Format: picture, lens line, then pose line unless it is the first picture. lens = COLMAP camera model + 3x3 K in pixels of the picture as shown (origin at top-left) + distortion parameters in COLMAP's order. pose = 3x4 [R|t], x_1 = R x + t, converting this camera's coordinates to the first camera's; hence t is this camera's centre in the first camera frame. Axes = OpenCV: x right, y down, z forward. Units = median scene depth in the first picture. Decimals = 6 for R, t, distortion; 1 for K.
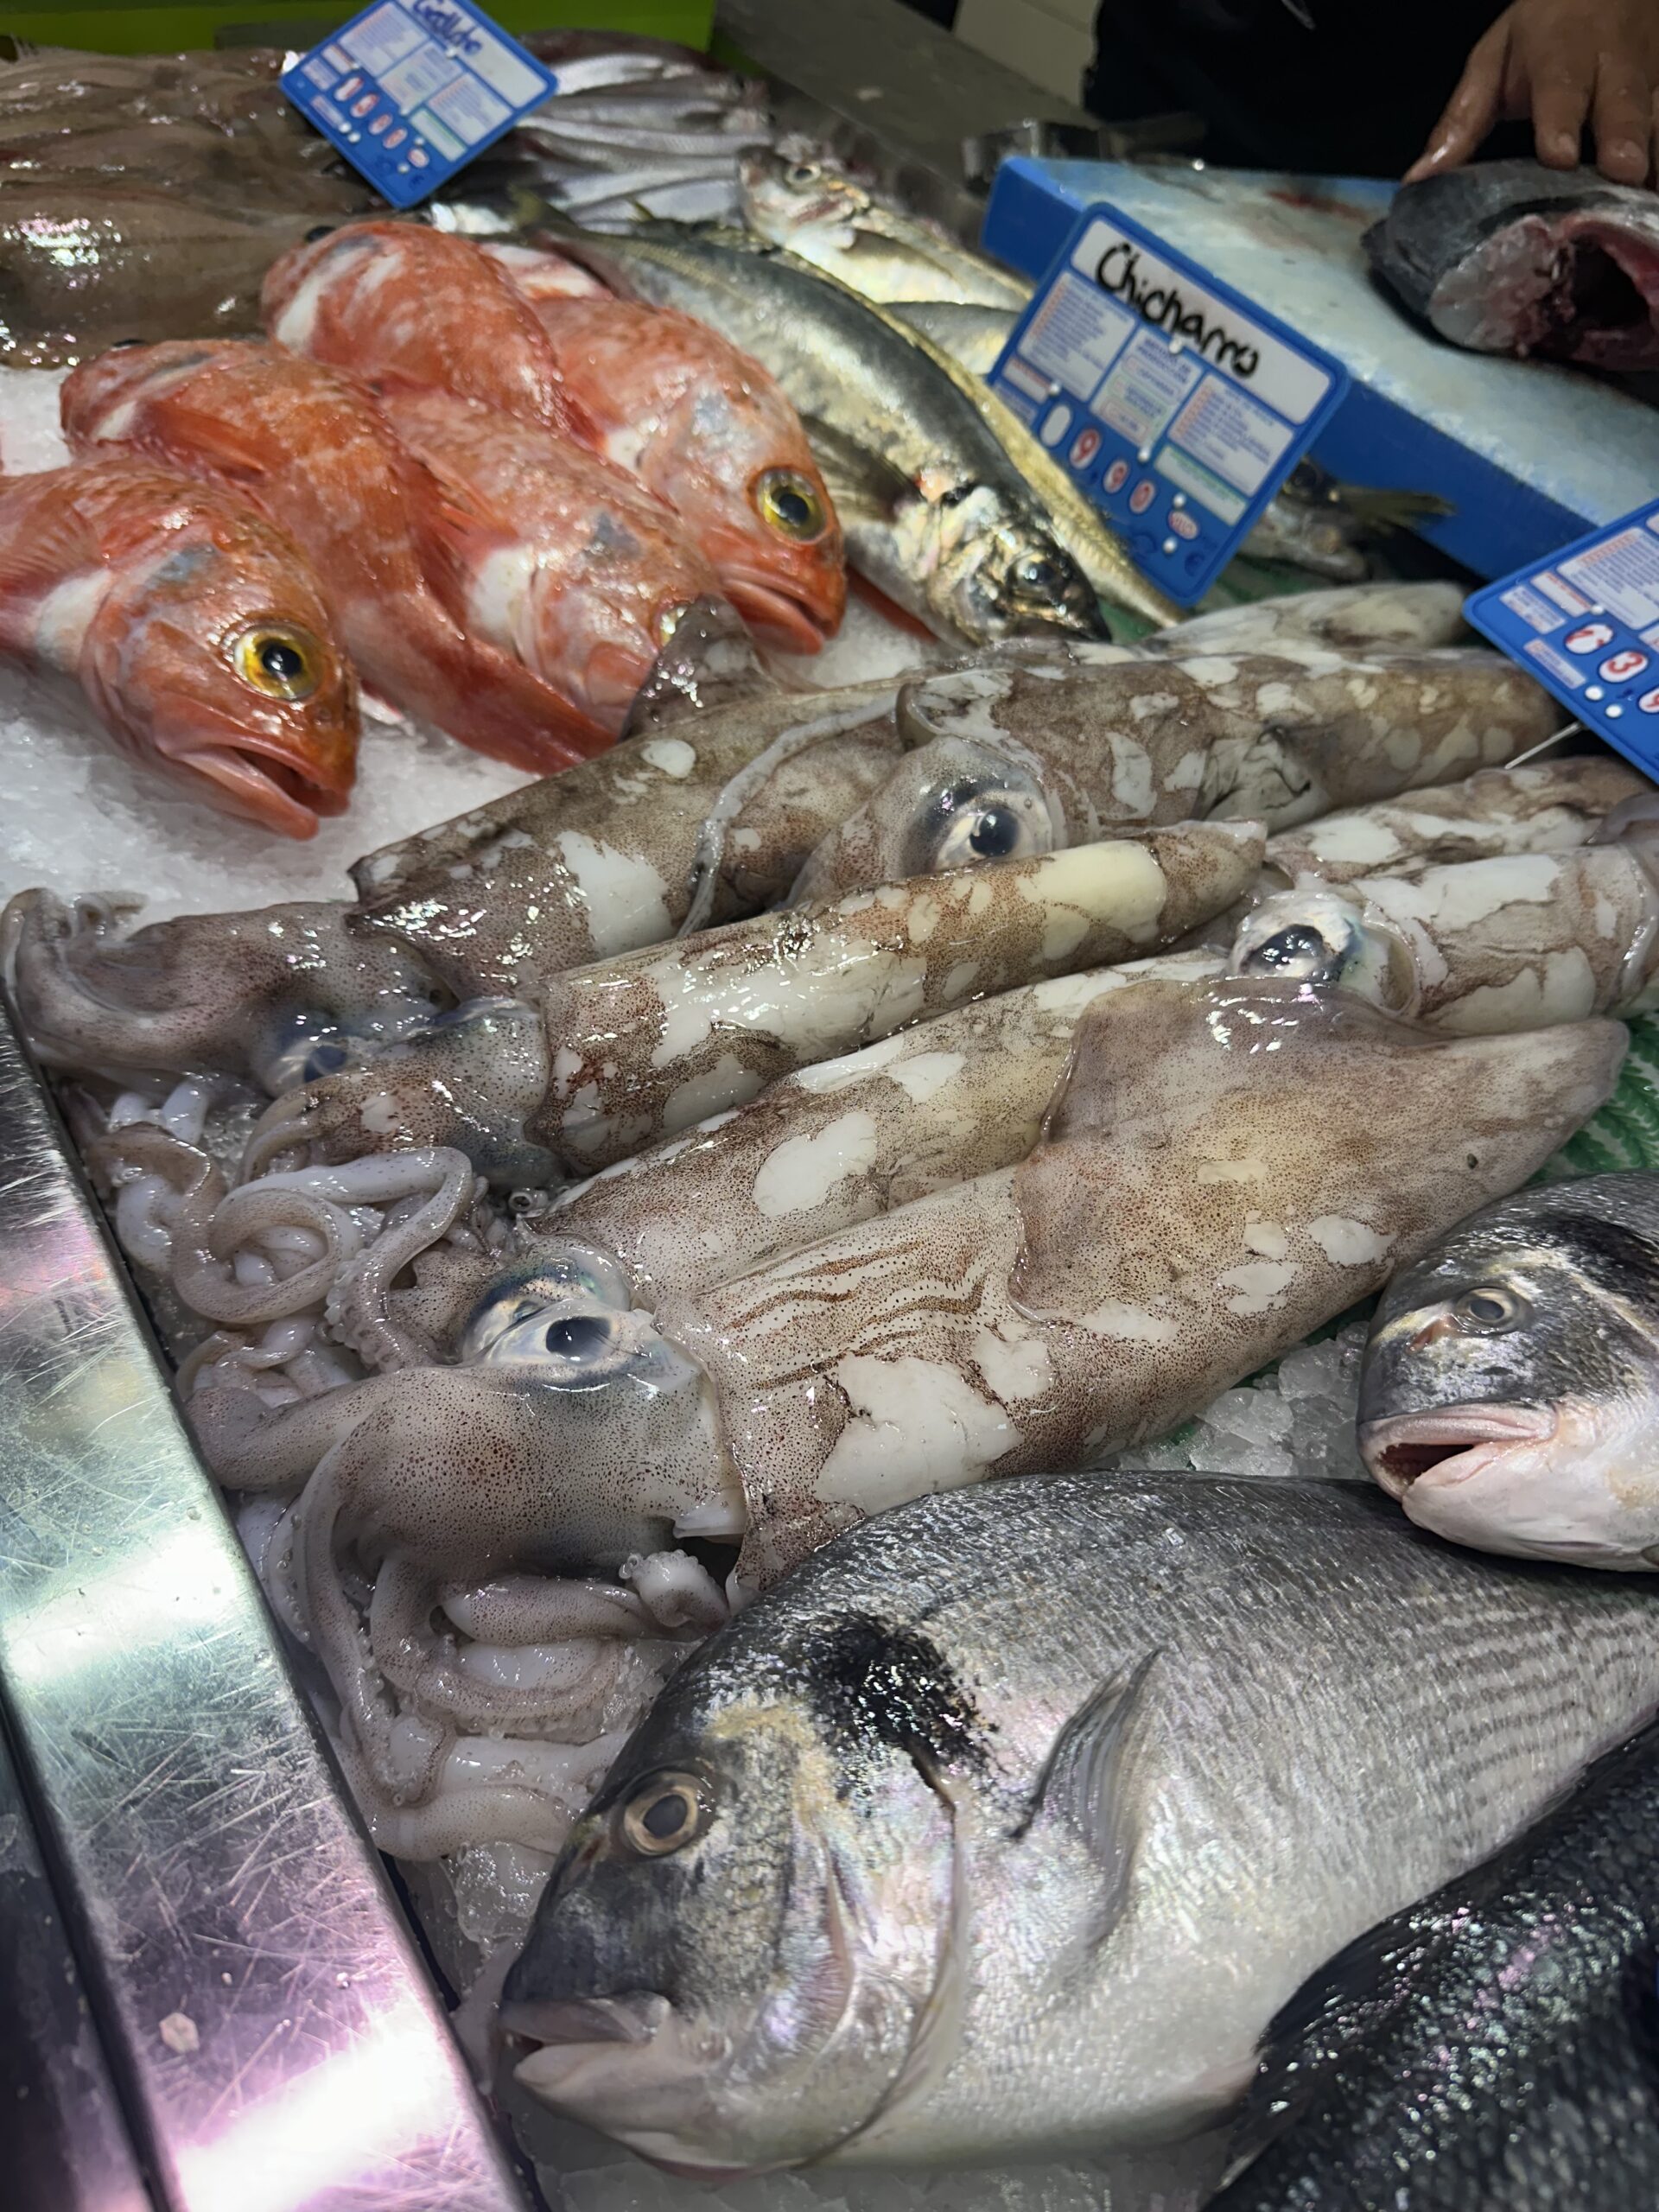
lens RADIAL K [[1556.8, 0, 782.9], [0, 1556.8, 1107.9], [0, 0, 1]] dist [0.000666, -0.029831]
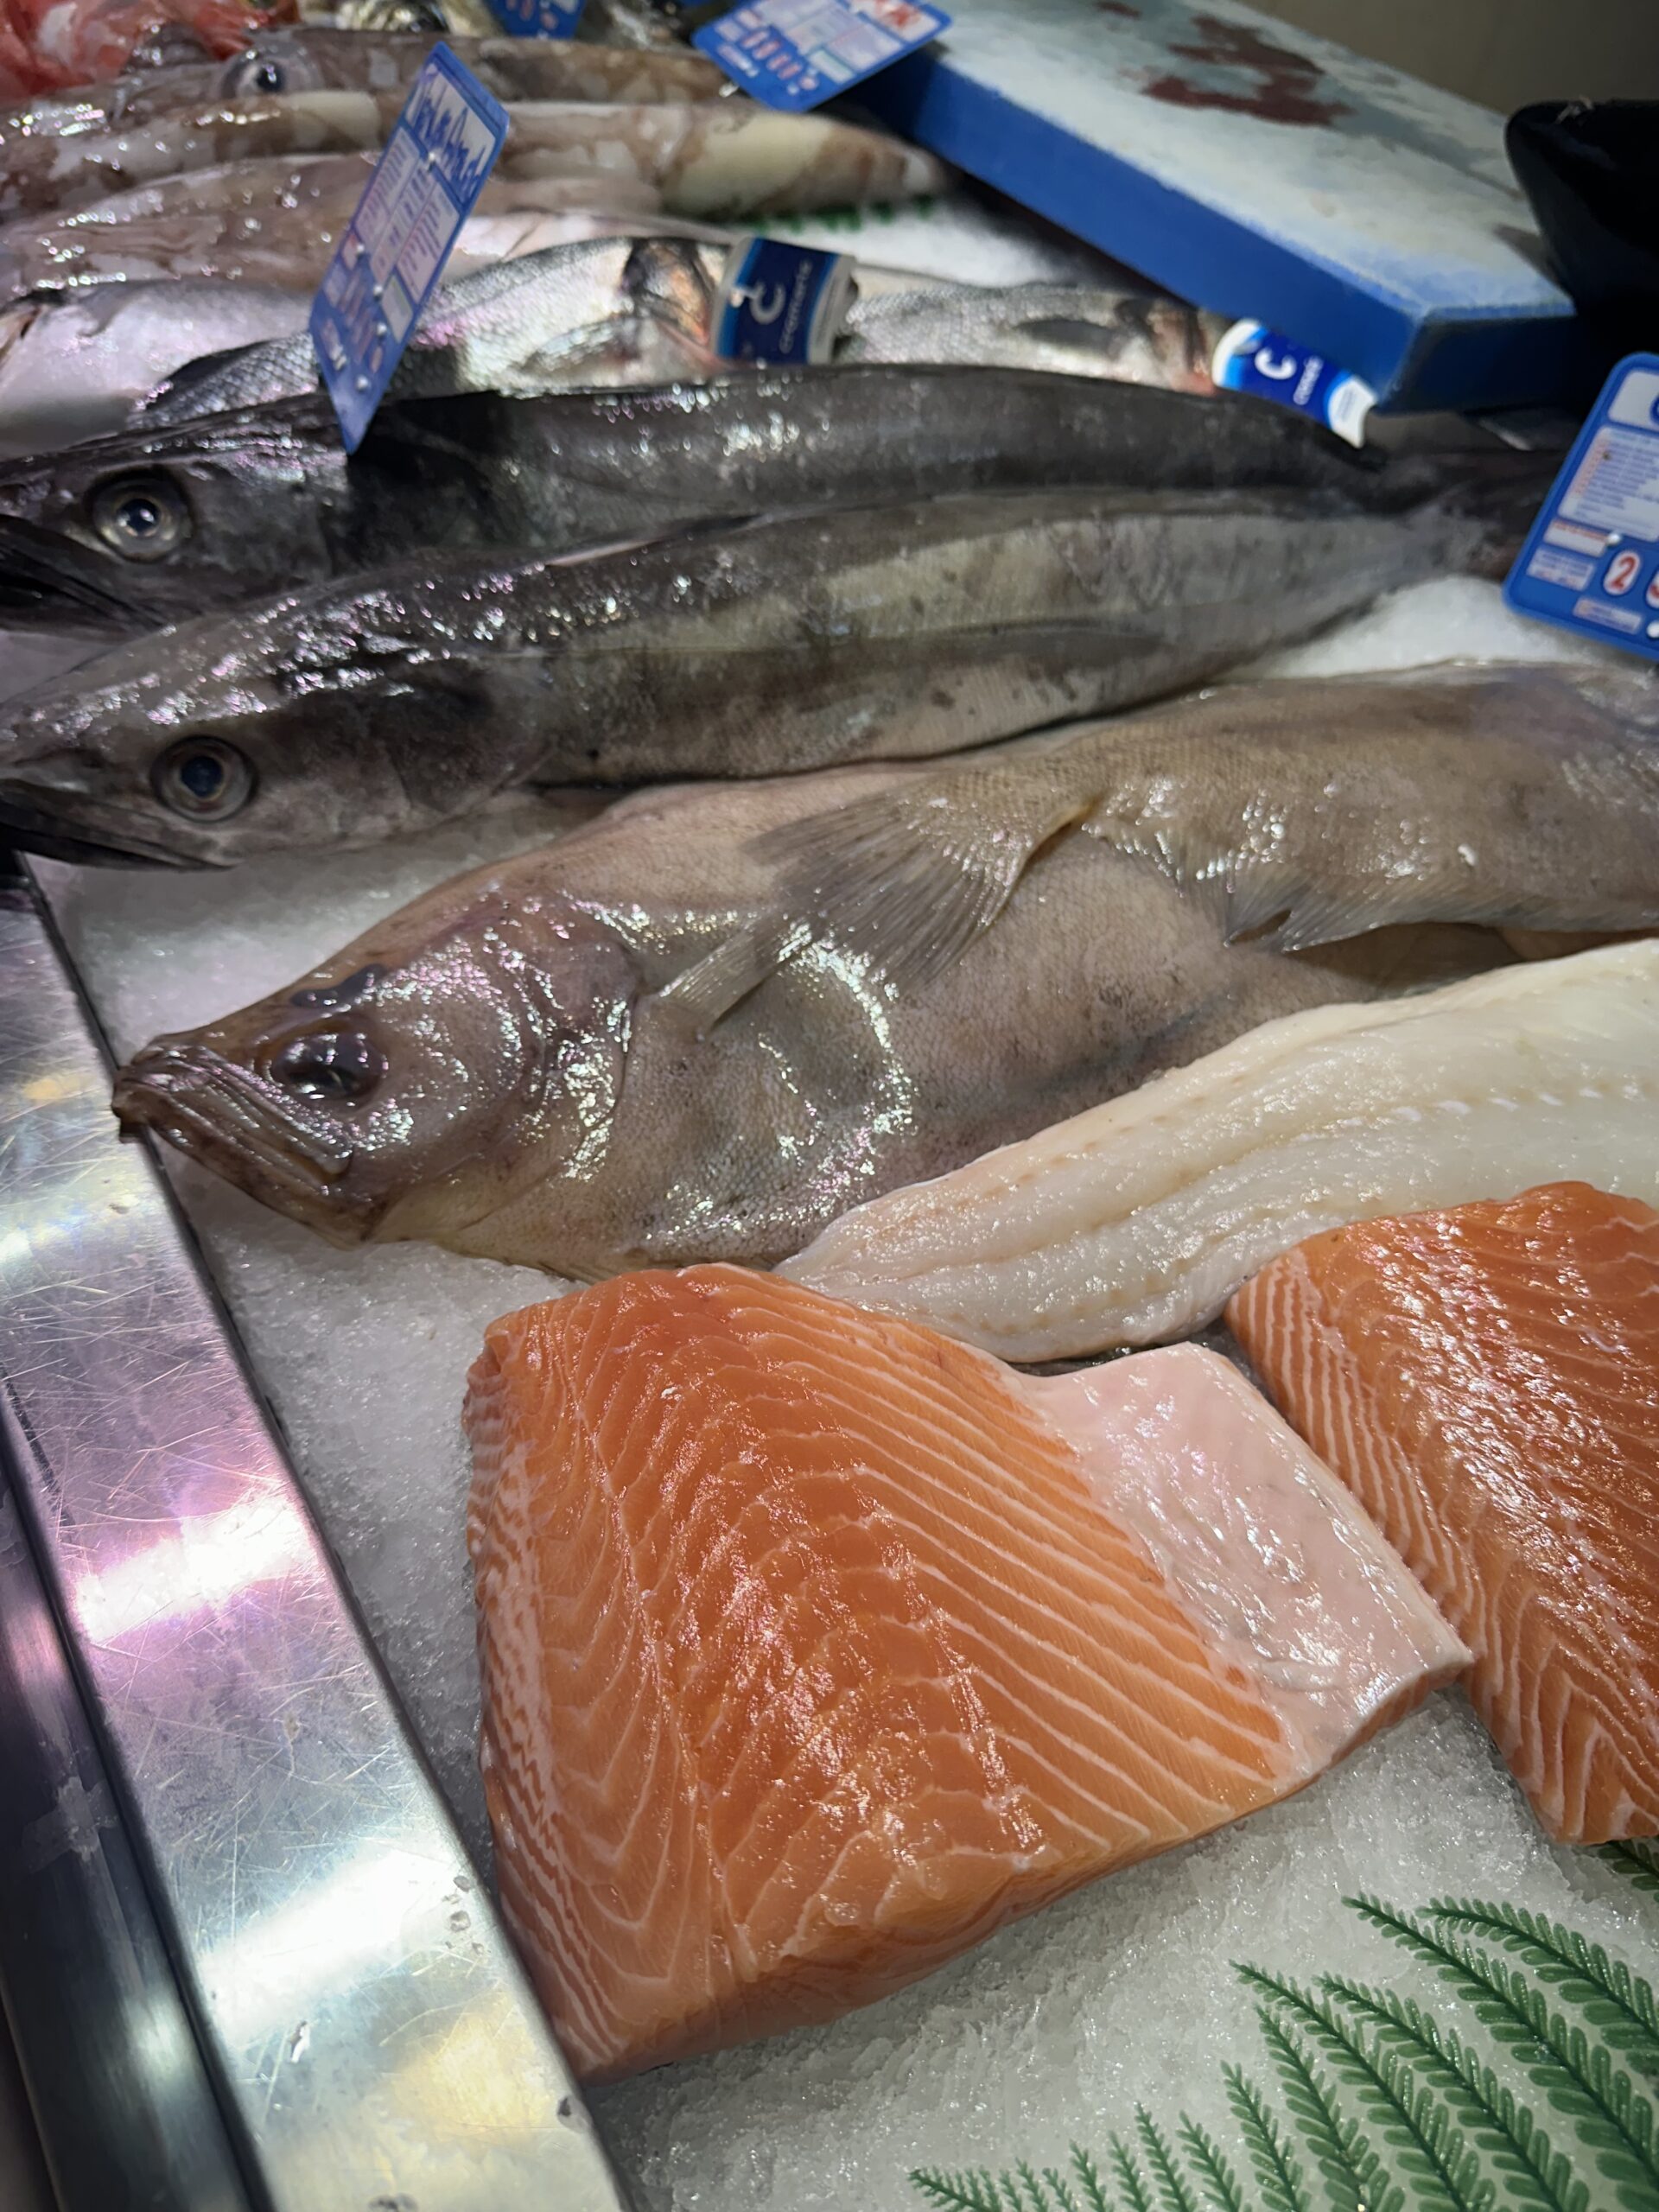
lens RADIAL K [[1550.6, 0, 804.8], [0, 1550.6, 1099.1], [0, 0, 1]] dist [0.065666, -0.086228]
pose [[0.998712, -0.023396, -0.045027, 0.575673], [0.022272, 0.999432, -0.025307, 0.748240], [0.045594, 0.024271, 0.998665, -0.510600]]
